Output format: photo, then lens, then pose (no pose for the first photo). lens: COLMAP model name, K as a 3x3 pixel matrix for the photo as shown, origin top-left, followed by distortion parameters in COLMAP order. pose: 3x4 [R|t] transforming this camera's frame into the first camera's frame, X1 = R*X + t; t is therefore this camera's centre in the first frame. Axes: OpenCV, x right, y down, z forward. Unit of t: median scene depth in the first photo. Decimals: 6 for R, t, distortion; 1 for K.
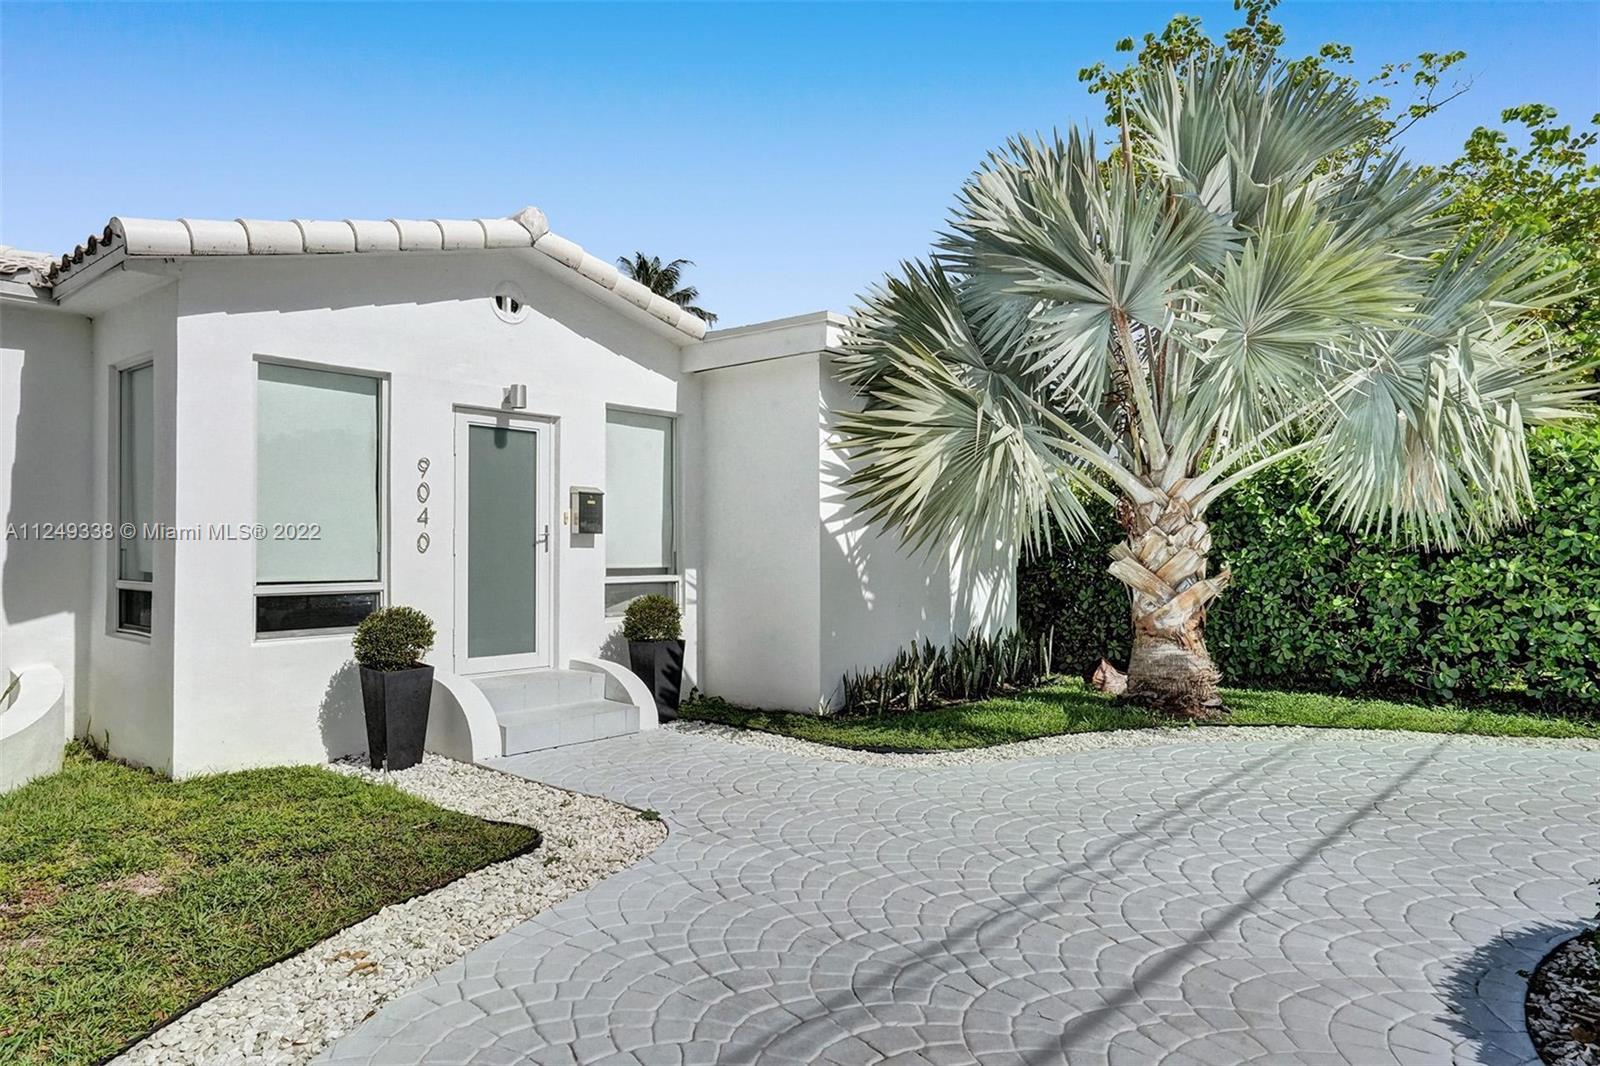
lens RADIAL K [[1022.9, 0, 805.2], [0, 1022.9, 531.0], [0, 0, 1]] dist [0.002590, 0.000229]
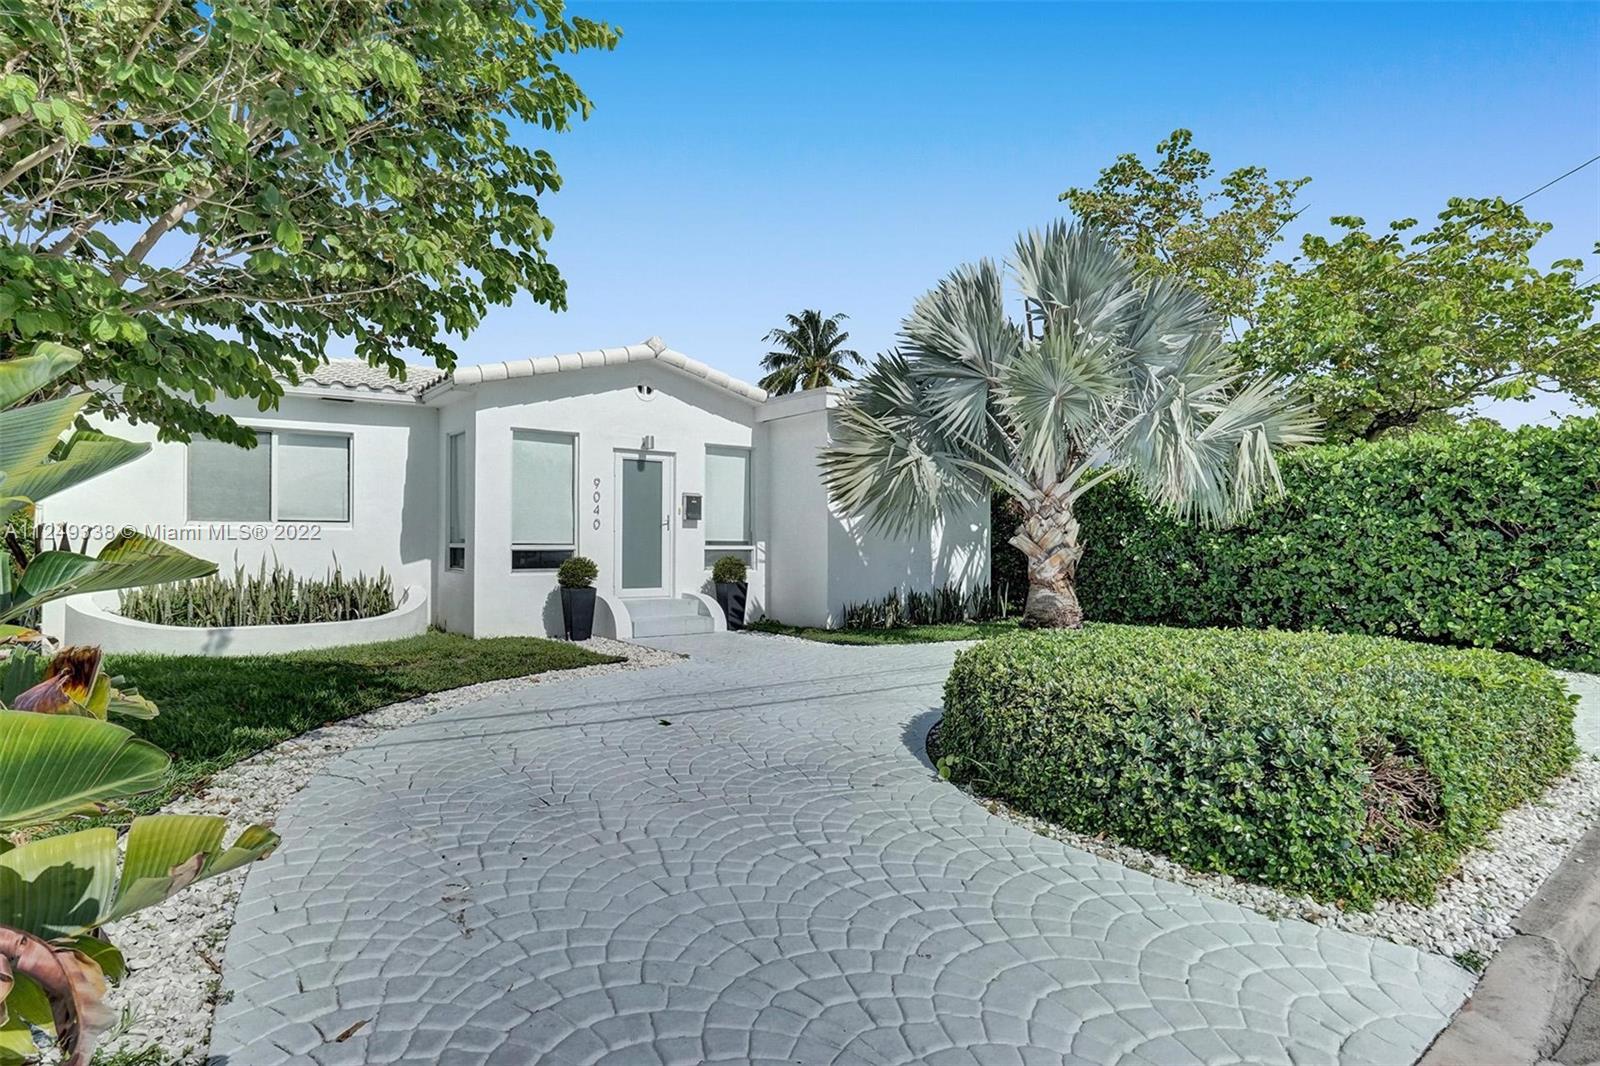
lens RADIAL K [[870.0, 0, 797.9], [0, 870.0, 533.1], [0, 0, 1]] dist [-0.022251, 0.001208]
pose [[0.976200, 0.000202, -0.216871, 0.276111], [0.001942, 0.999951, 0.009673, 0.010960], [0.216862, -0.009864, 0.976152, -0.387605]]
